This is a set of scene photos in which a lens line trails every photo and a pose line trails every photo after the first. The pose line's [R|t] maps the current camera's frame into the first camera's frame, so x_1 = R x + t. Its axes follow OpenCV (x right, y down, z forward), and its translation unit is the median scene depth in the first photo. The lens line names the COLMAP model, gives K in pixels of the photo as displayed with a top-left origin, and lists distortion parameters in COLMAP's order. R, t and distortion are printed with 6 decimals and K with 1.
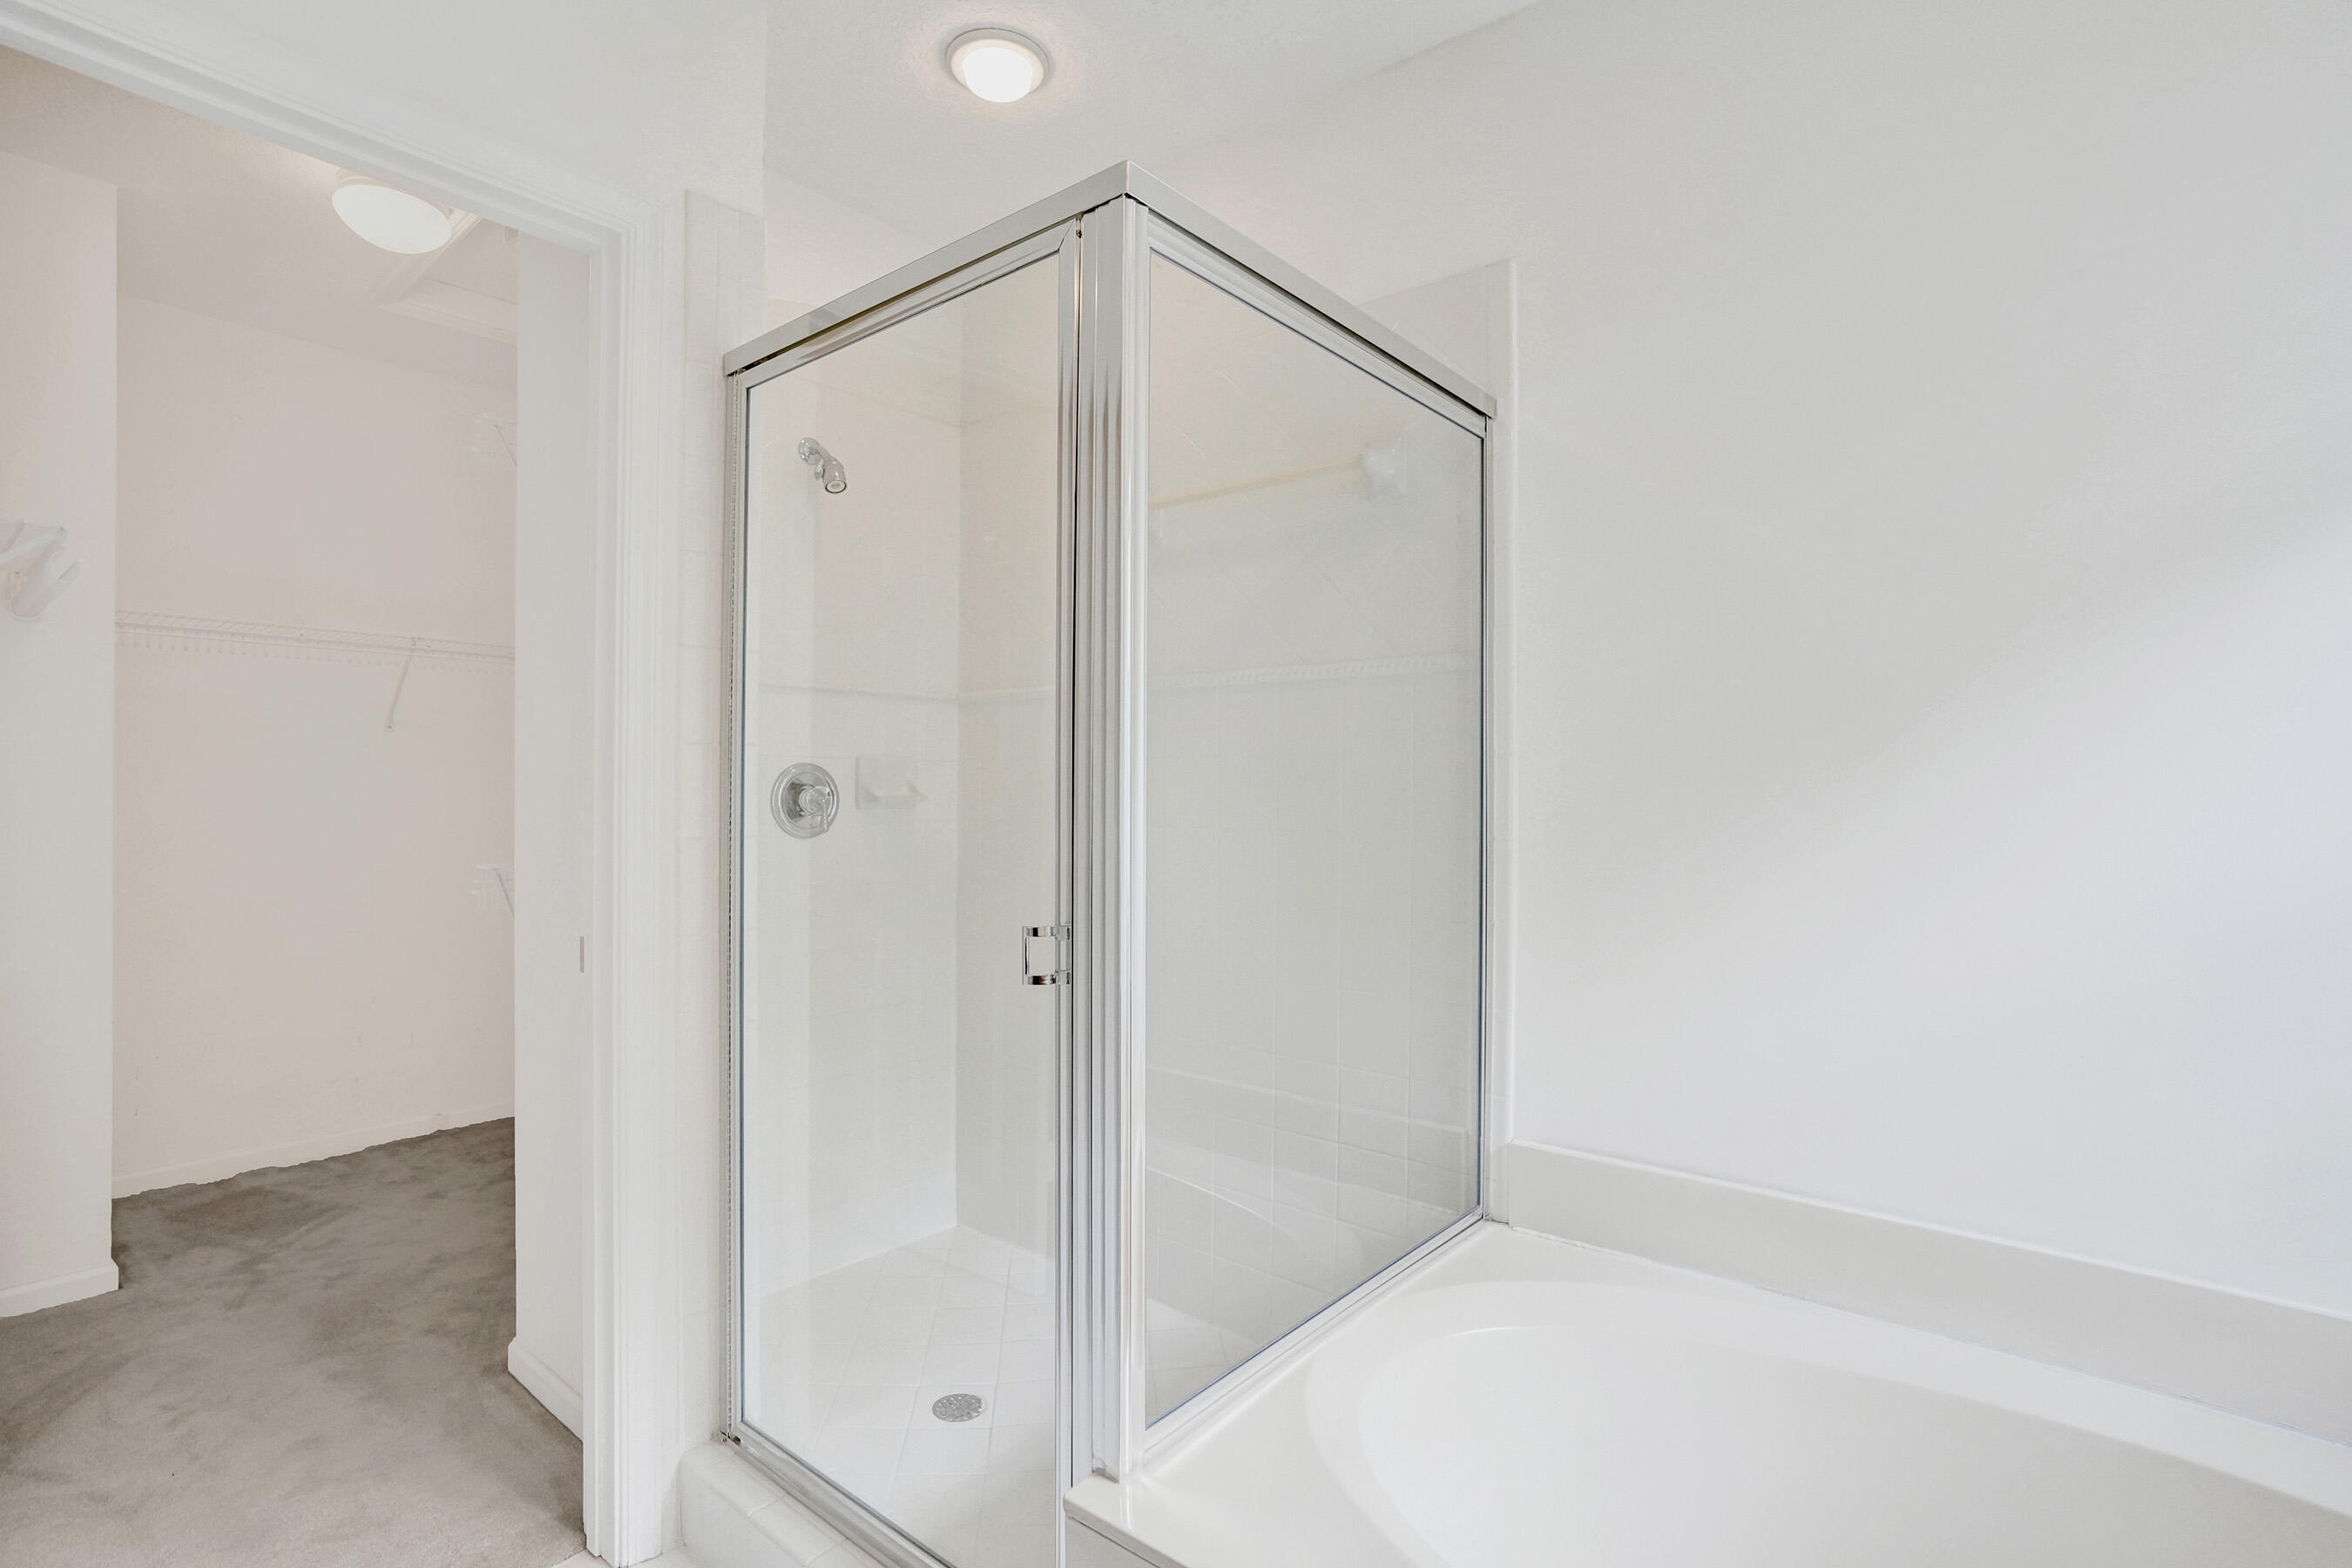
lens RADIAL K [[1108.2, 0, 1186.4], [0, 1108.2, 777.4], [0, 0, 1]] dist [-0.053863, 0.020140]
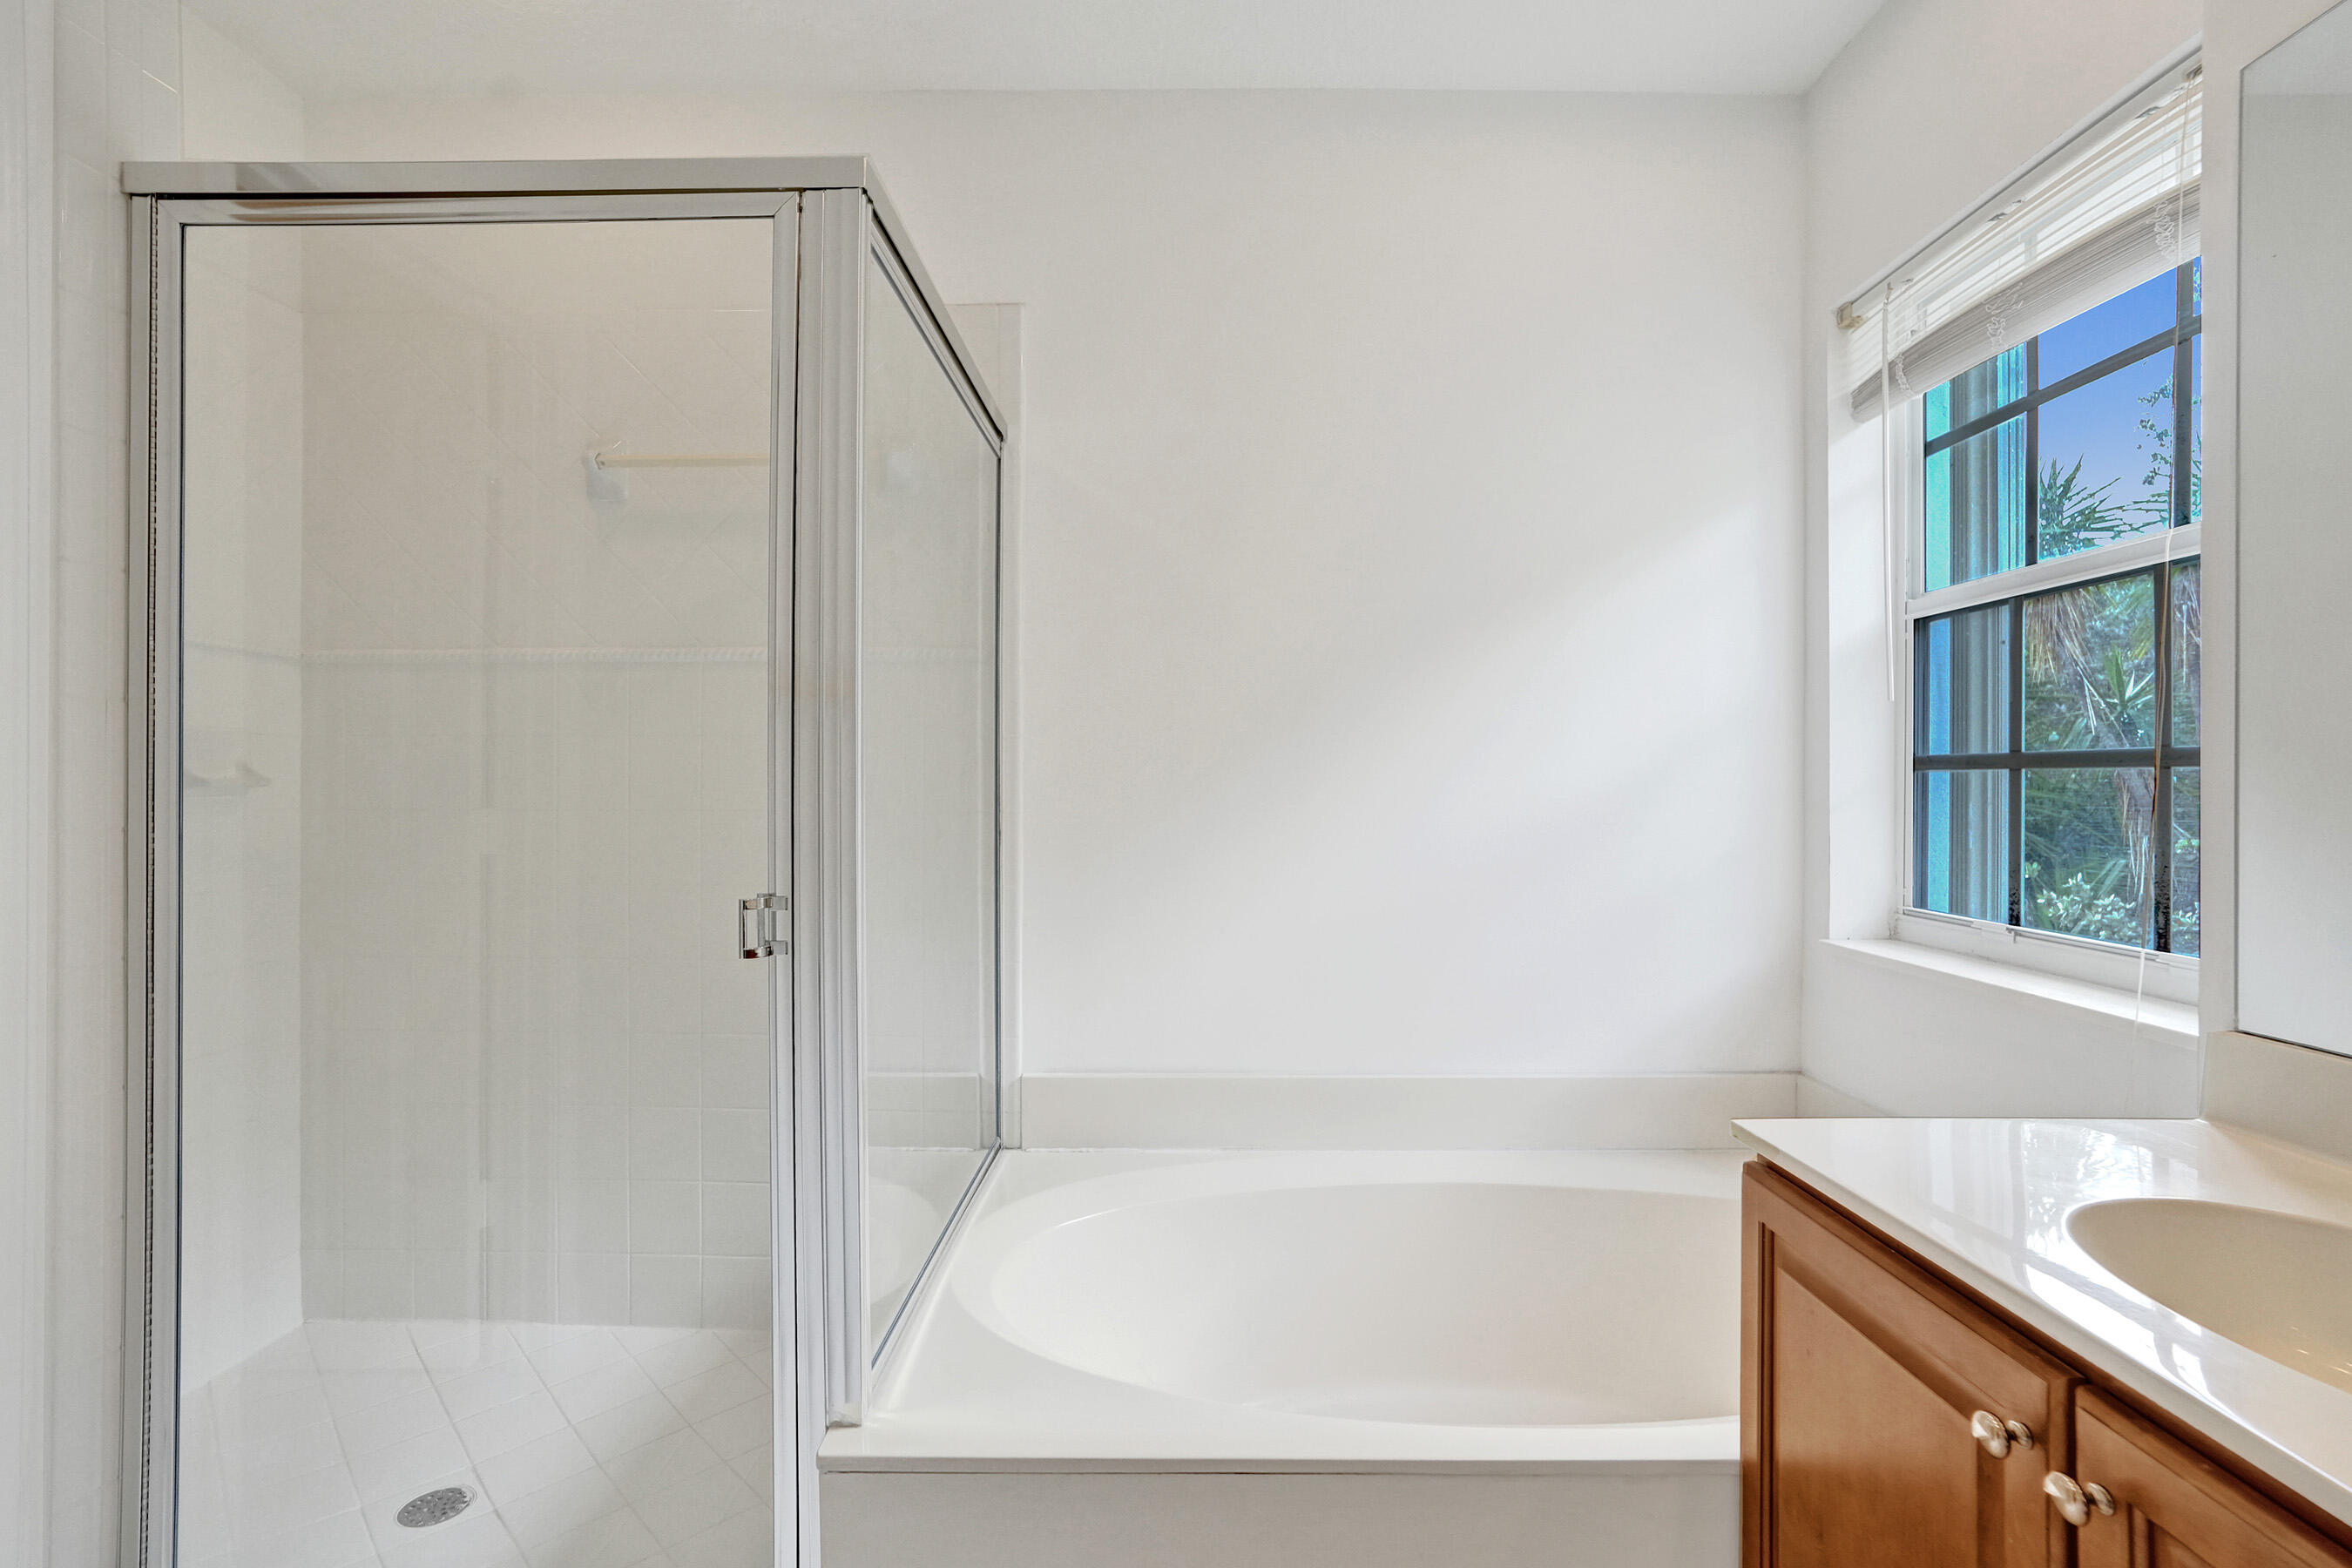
lens RADIAL K [[1108.2, 0, 1190.8], [0, 1108.2, 775.8], [0, 0, 1]] dist [-0.053863, 0.020140]
pose [[0.774345, -0.001365, 0.632762, -0.301751], [-0.002229, 0.999986, 0.004885, 0.012855], [-0.632759, -0.005194, 0.774331, -0.001973]]
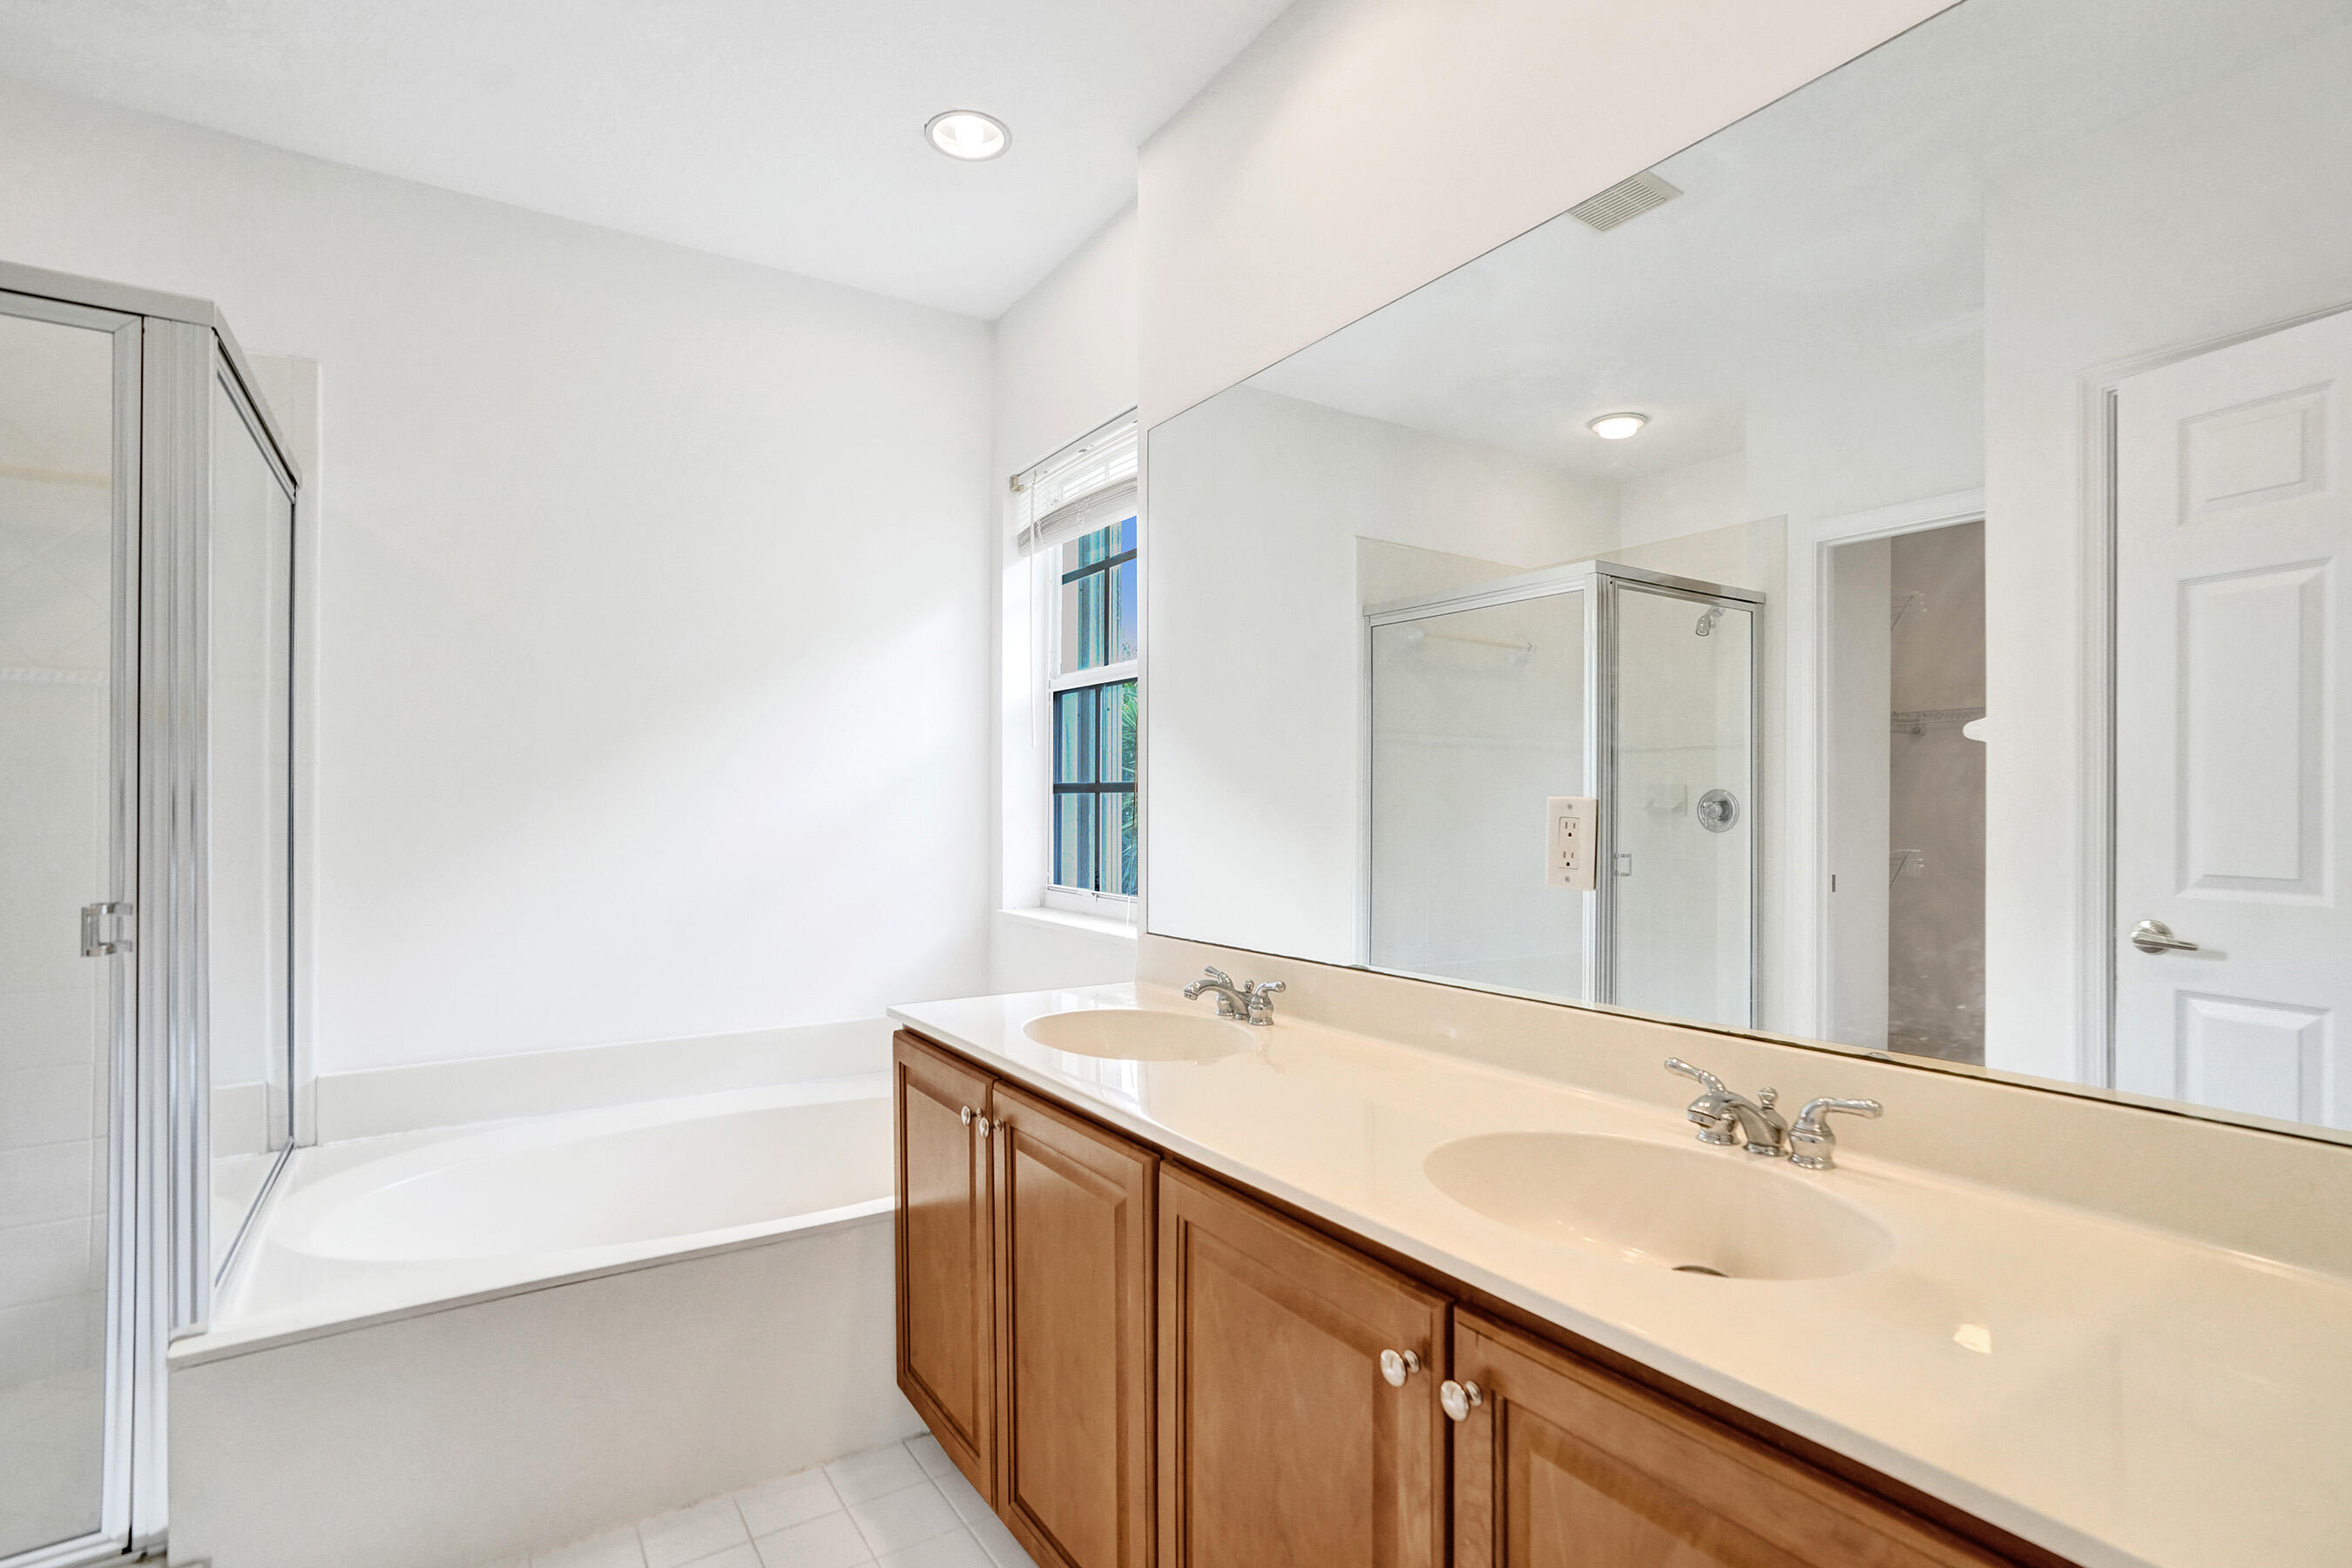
lens RADIAL K [[1108.2, 0, 1179.5], [0, 1108.2, 790.1], [0, 0, 1]] dist [-0.053863, 0.020140]
pose [[0.295893, -0.000390, 0.955221, -0.590977], [-0.003781, 0.999992, 0.001579, 0.003009], [-0.955214, -0.004079, 0.295889, -0.295805]]
